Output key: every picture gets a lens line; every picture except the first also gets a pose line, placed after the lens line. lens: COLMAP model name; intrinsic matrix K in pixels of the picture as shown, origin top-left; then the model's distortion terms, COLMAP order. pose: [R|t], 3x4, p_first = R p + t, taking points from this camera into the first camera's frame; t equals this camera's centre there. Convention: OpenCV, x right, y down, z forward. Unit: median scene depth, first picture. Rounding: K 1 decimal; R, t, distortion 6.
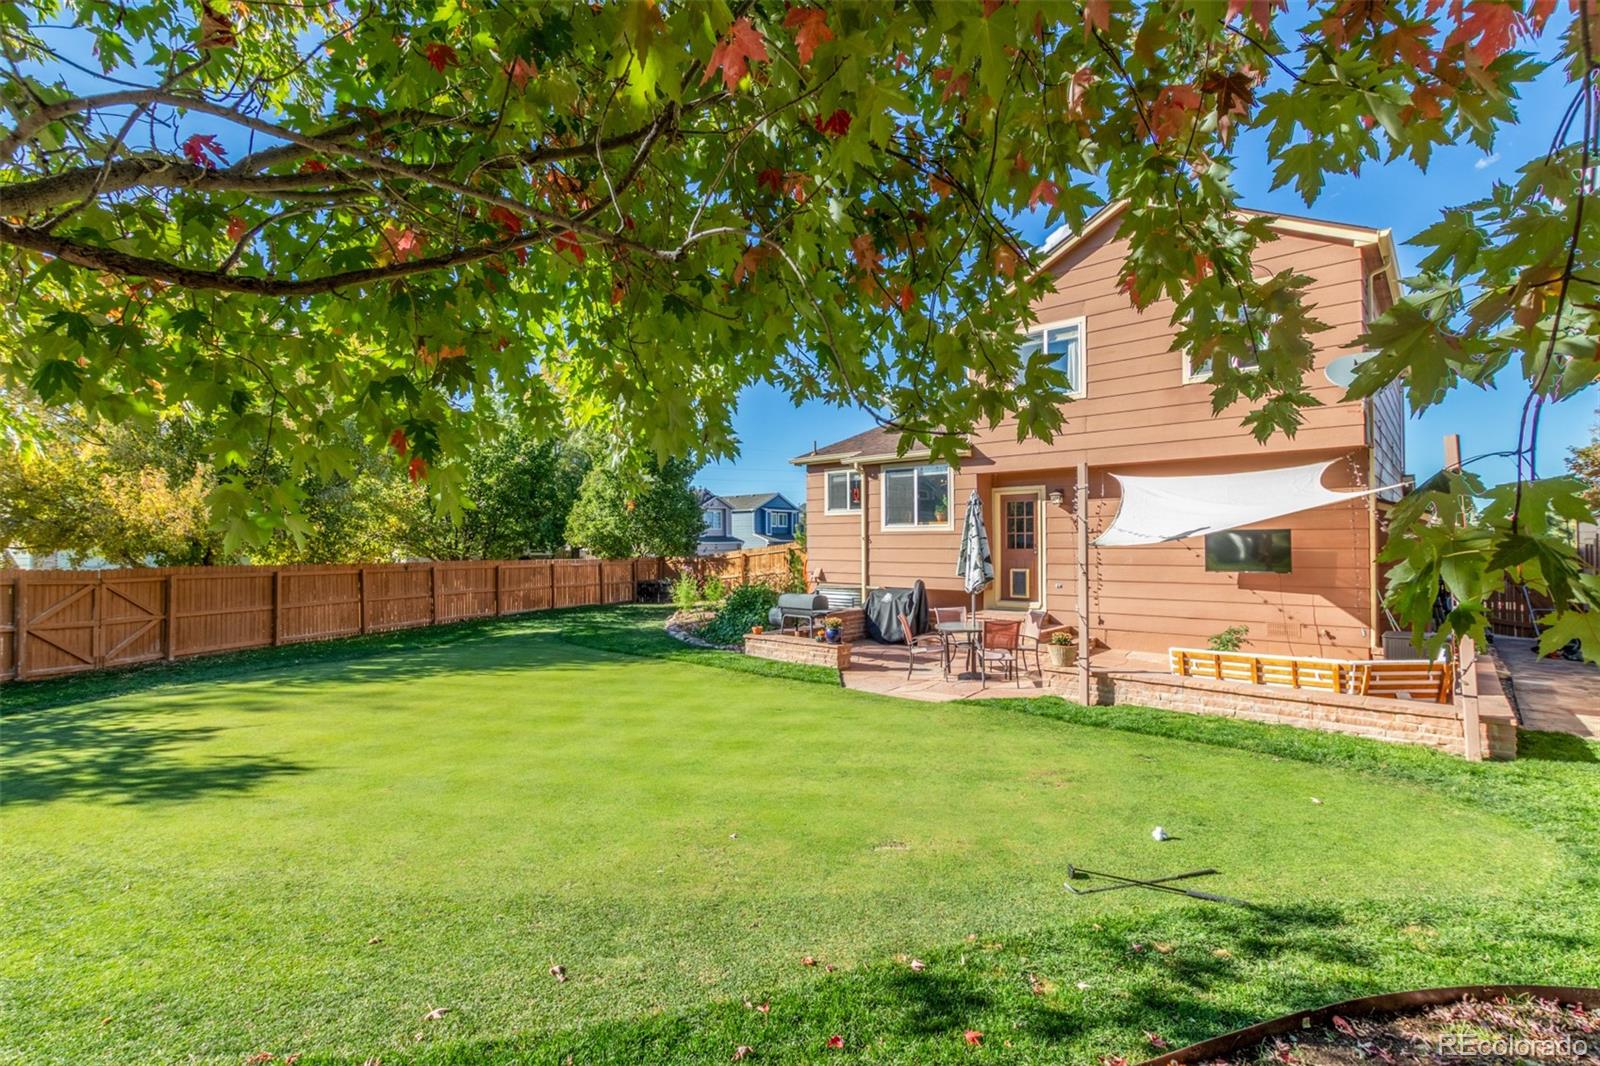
lens RADIAL K [[731.6, 0, 788.1], [0, 731.6, 533.4], [0, 0, 1]] dist [0.001293, 0.000281]
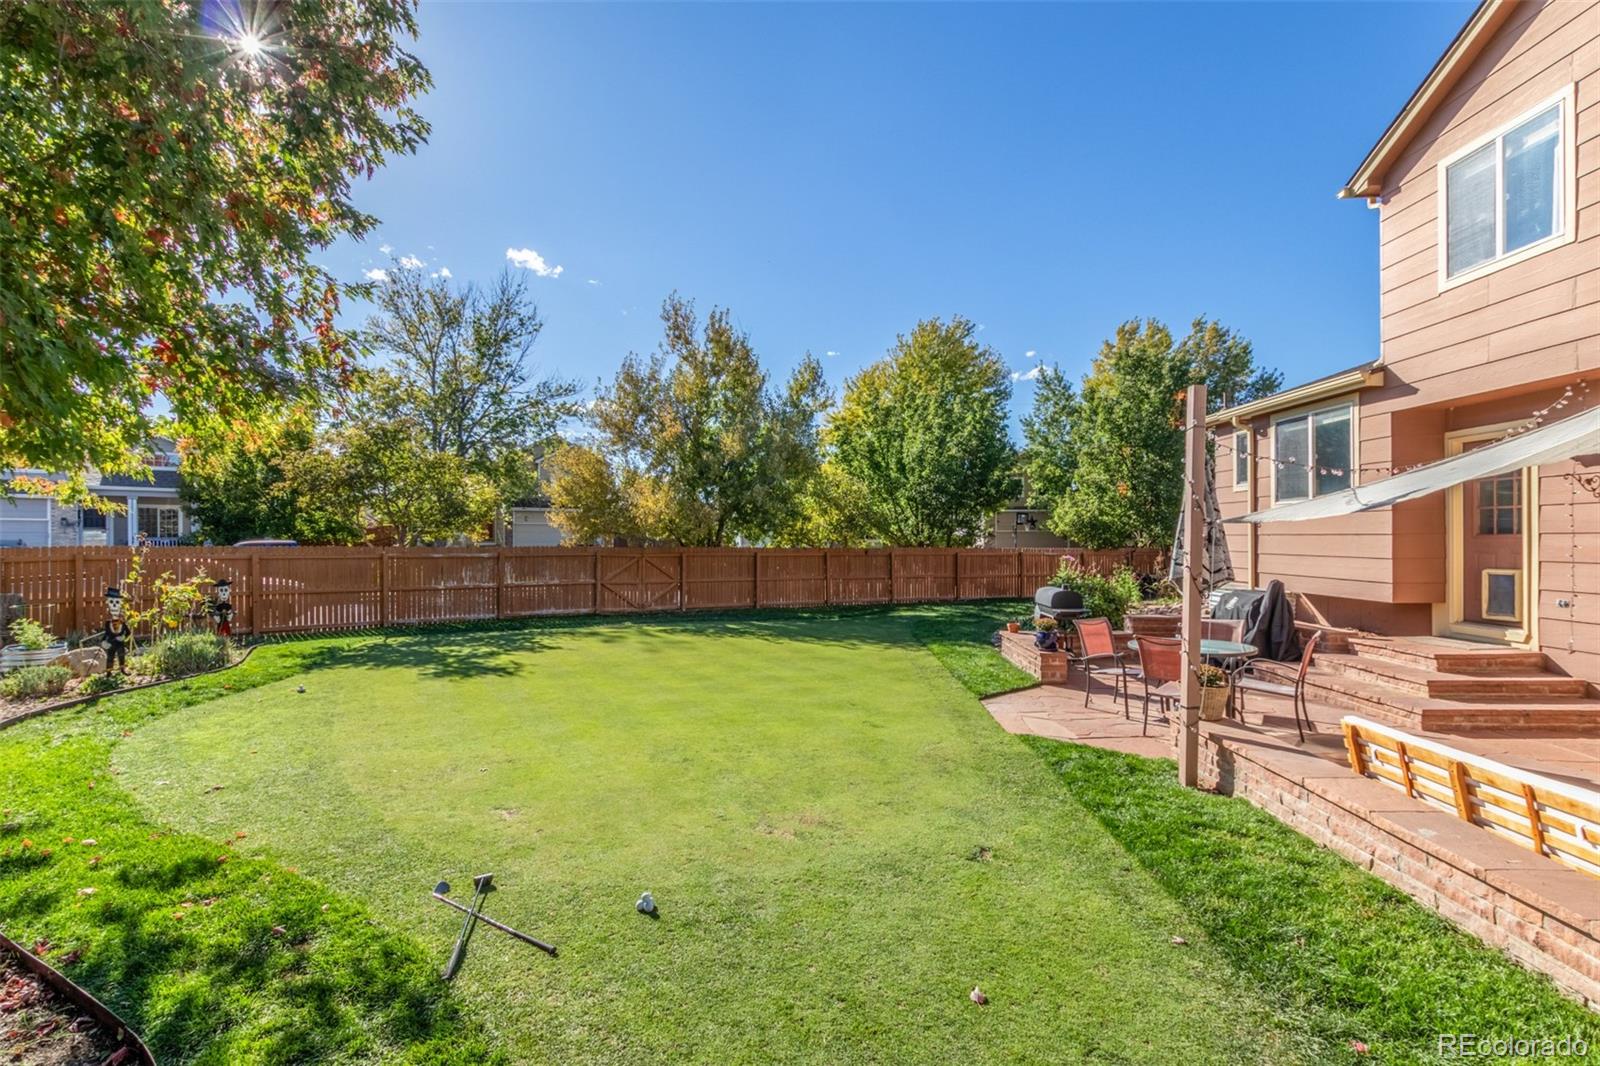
lens RADIAL K [[731.6, 0, 788.1], [0, 731.6, 533.4], [0, 0, 1]] dist [0.001293, 0.000281]
pose [[0.652533, 0.000304, -0.757761, 0.396618], [0.007839, 0.999944, 0.007152, 0.011919], [0.757720, -0.010607, 0.652493, 0.216196]]
